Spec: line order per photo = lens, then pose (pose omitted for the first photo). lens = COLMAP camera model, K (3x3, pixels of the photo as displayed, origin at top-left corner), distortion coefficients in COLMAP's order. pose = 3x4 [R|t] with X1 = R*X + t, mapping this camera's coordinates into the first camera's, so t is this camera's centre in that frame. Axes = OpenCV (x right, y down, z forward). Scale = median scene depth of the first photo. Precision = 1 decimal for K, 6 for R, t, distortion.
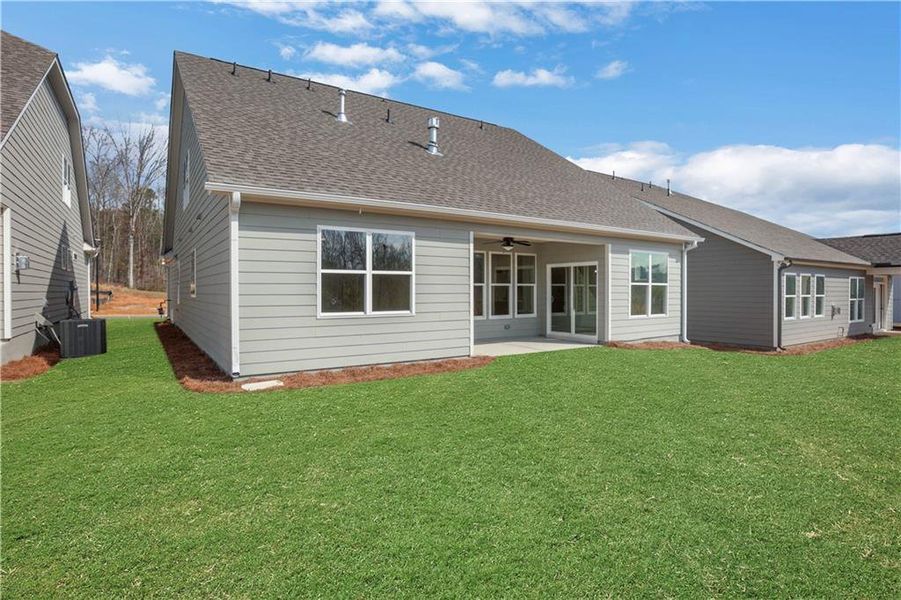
lens RADIAL K [[416.4, 0, 447.2], [0, 416.4, 293.8], [0, 0, 1]] dist [-0.027965, 0.000037]
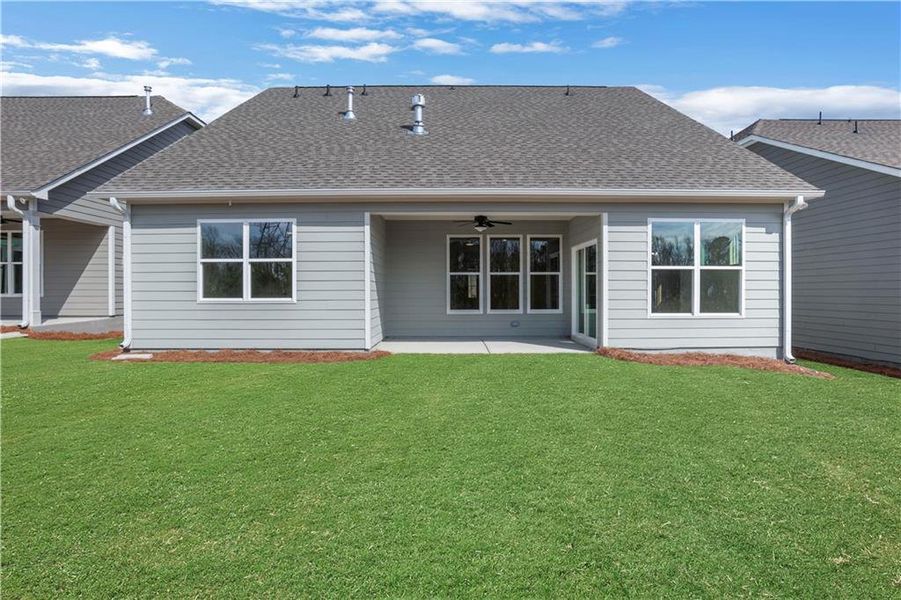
lens RADIAL K [[428.0, 0, 449.2], [0, 428.0, 285.7], [0, 0, 1]] dist [-0.026370, 0.000016]
pose [[0.866202, -0.004988, -0.499669, 0.528714], [-0.001635, 0.999917, -0.012817, 0.016532], [0.499691, 0.011919, 0.866122, 0.220081]]
